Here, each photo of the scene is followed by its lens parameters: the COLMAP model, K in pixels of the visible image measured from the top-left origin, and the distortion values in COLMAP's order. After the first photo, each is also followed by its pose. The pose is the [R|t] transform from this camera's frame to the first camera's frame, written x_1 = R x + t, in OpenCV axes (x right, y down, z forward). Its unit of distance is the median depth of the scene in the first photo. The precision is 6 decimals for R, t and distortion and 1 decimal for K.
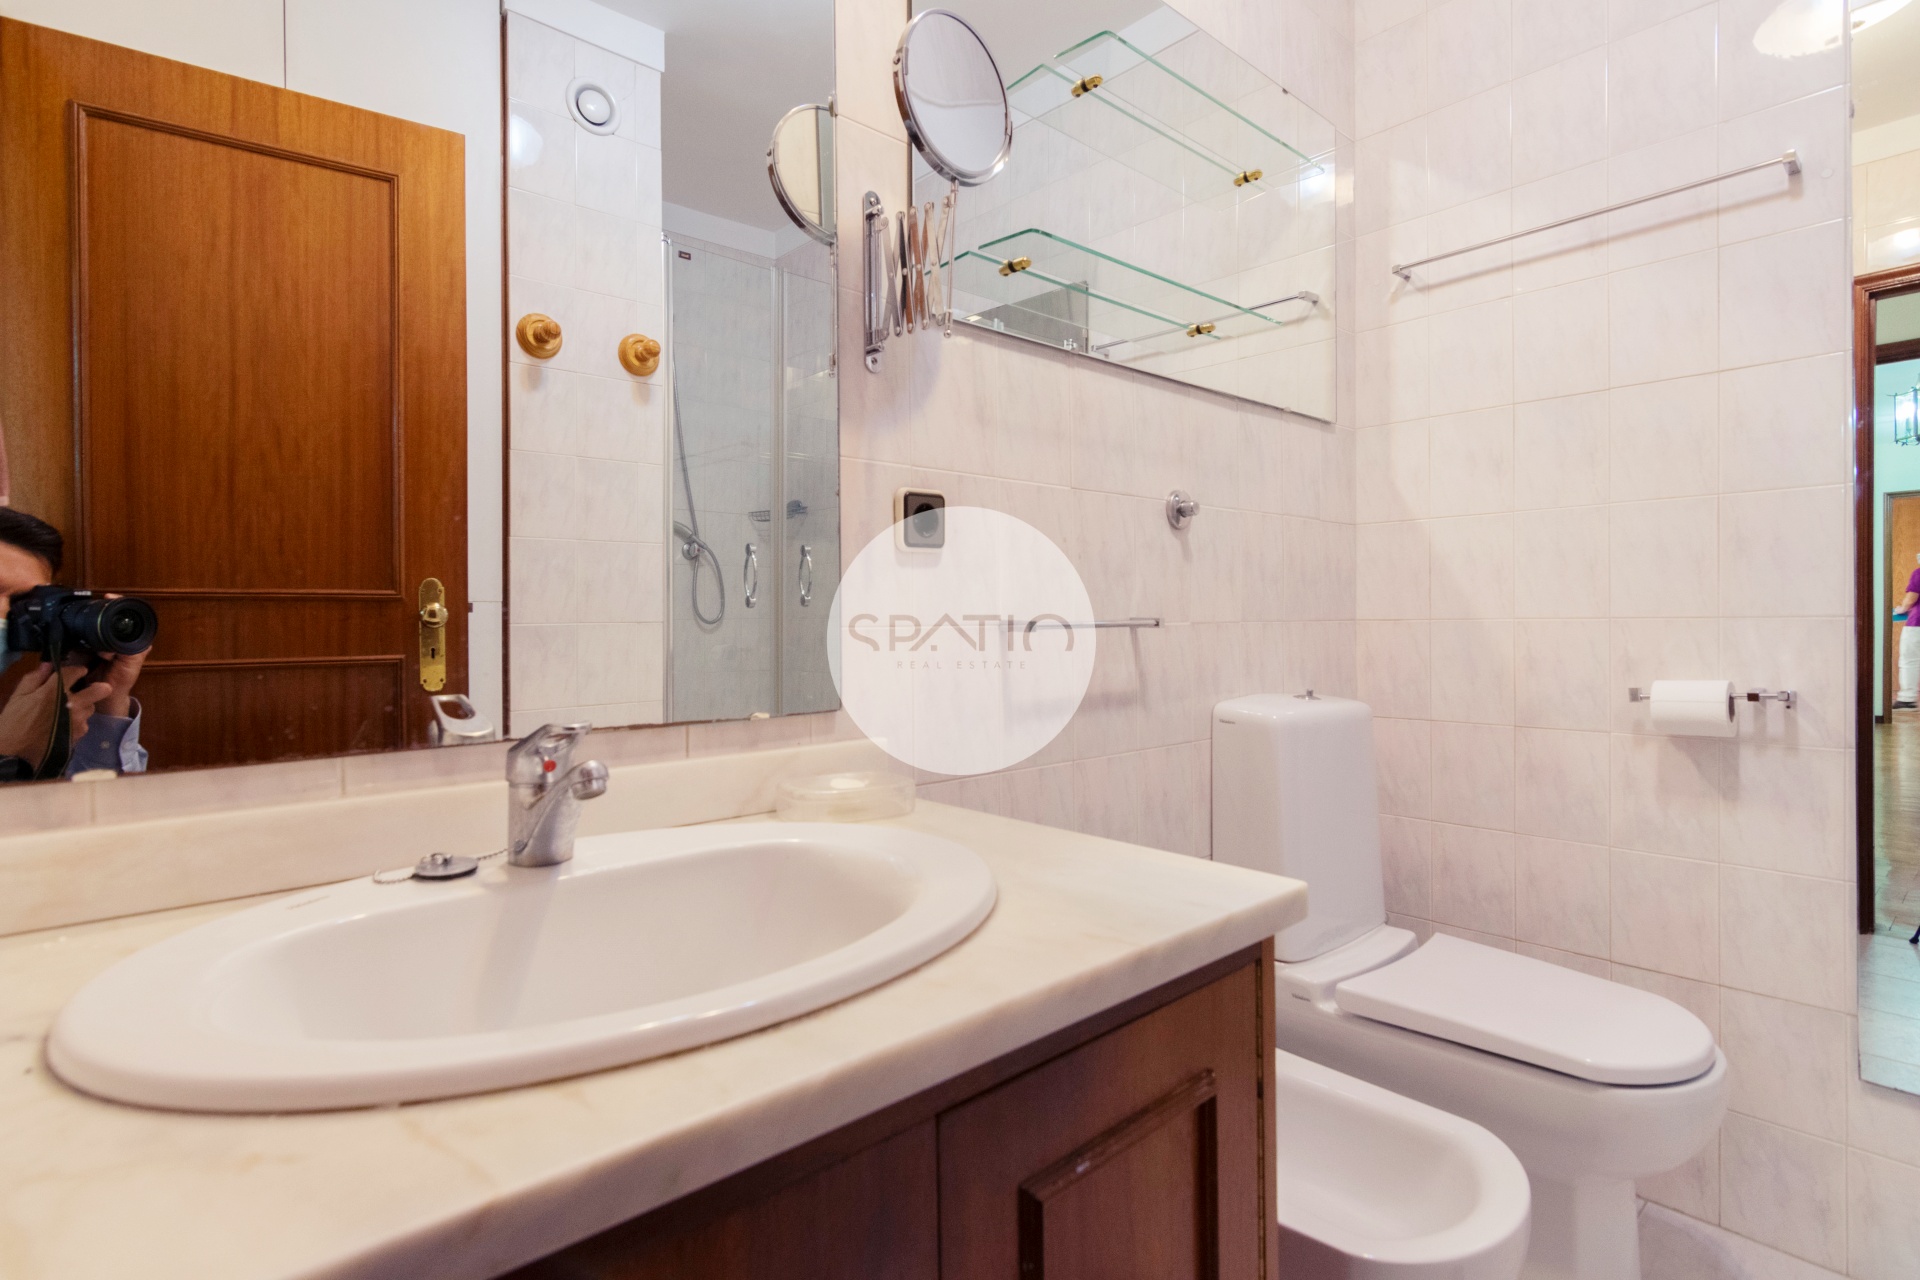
lens RADIAL K [[940.5, 0, 955.9], [0, 940.5, 630.9], [0, 0, 1]] dist [-0.011157, 0.003423]
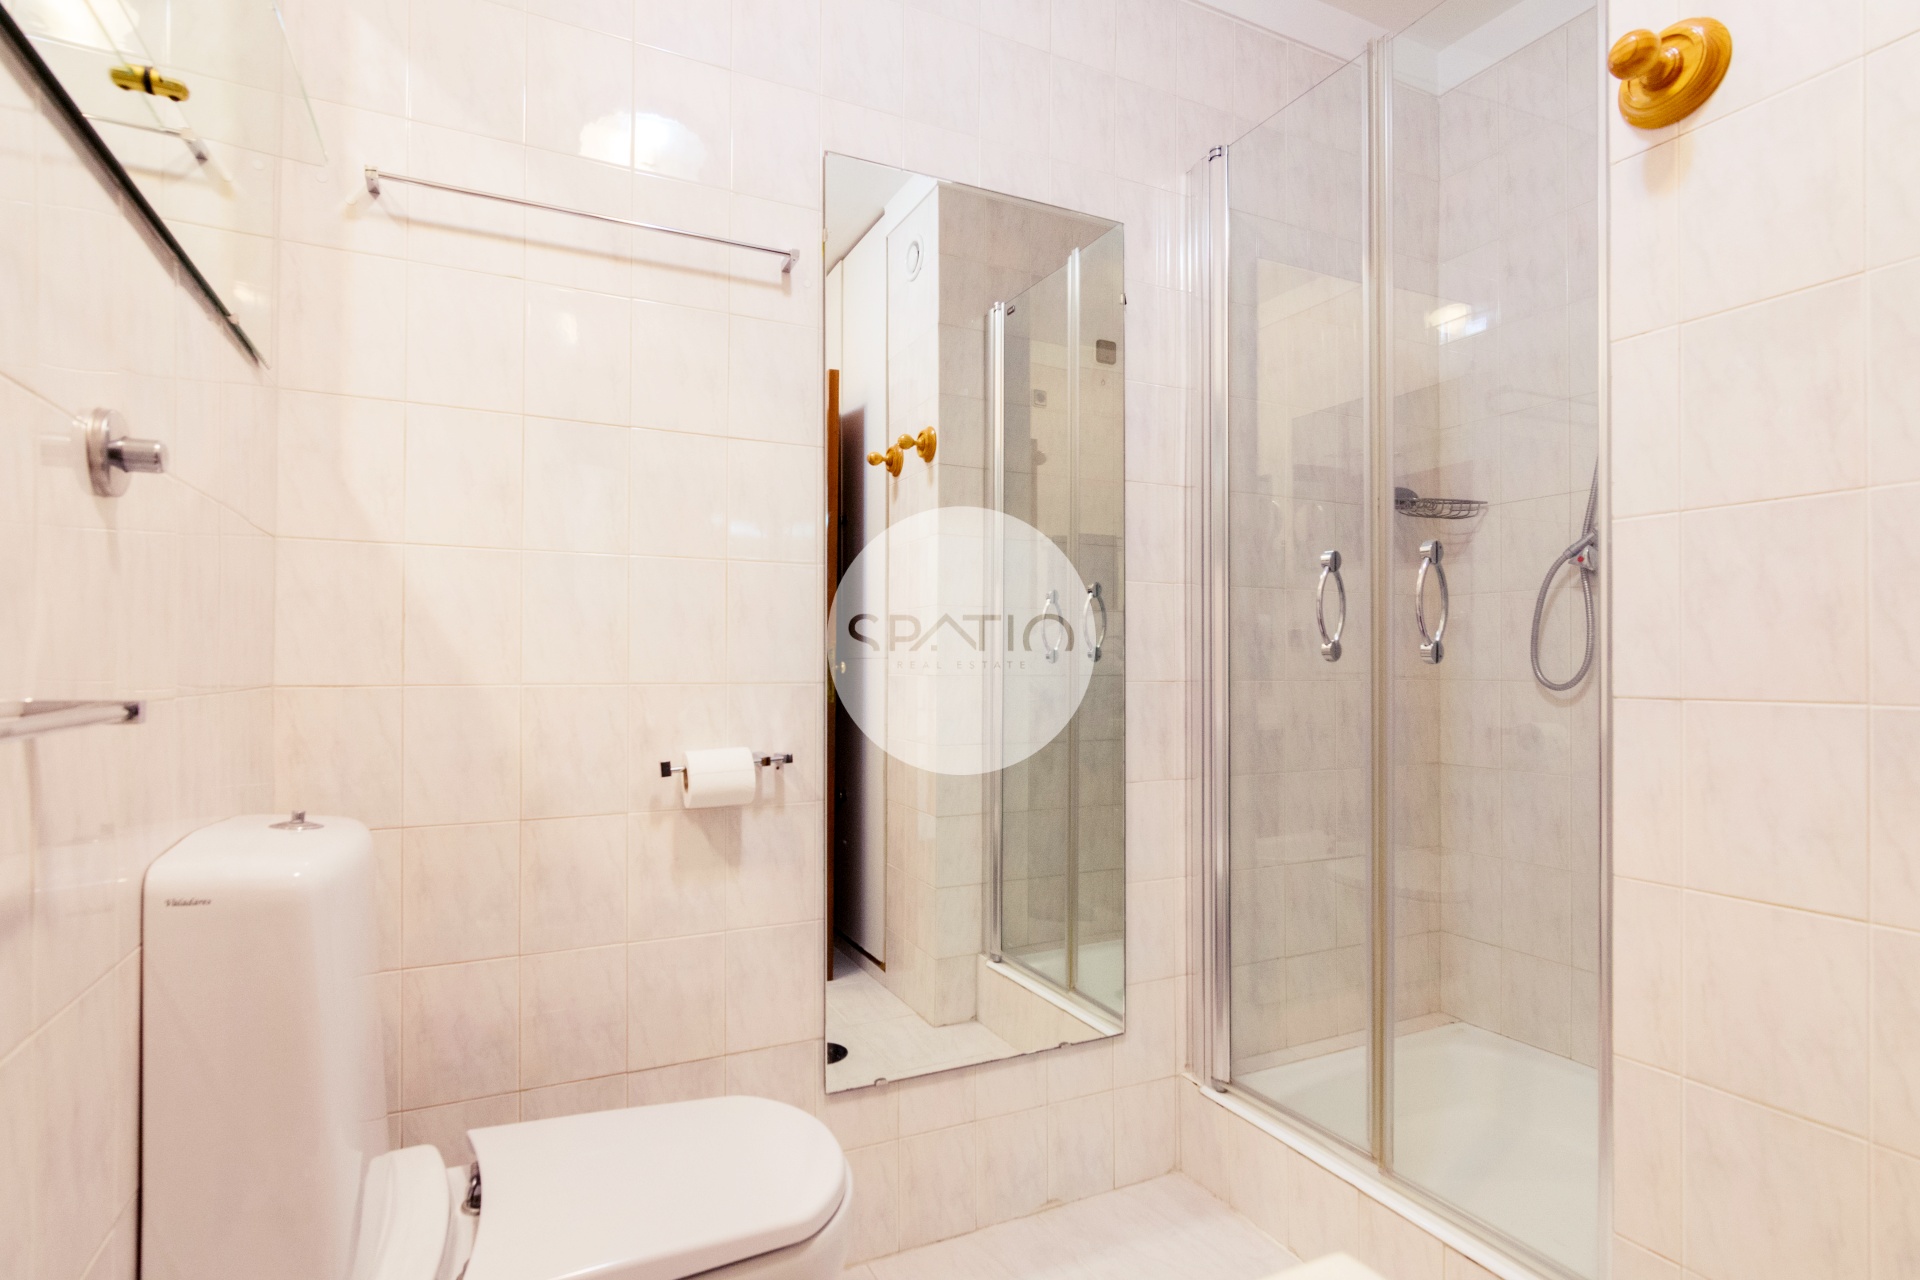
lens RADIAL K [[940.5, 0, 965.4], [0, 940.5, 662.0], [0, 0, 1]] dist [-0.011157, 0.003423]
pose [[0.263852, 0.013743, 0.964465, -0.075104], [0.005262, 0.999863, -0.015687, -0.018556], [-0.964549, 0.009214, 0.263743, 0.455880]]
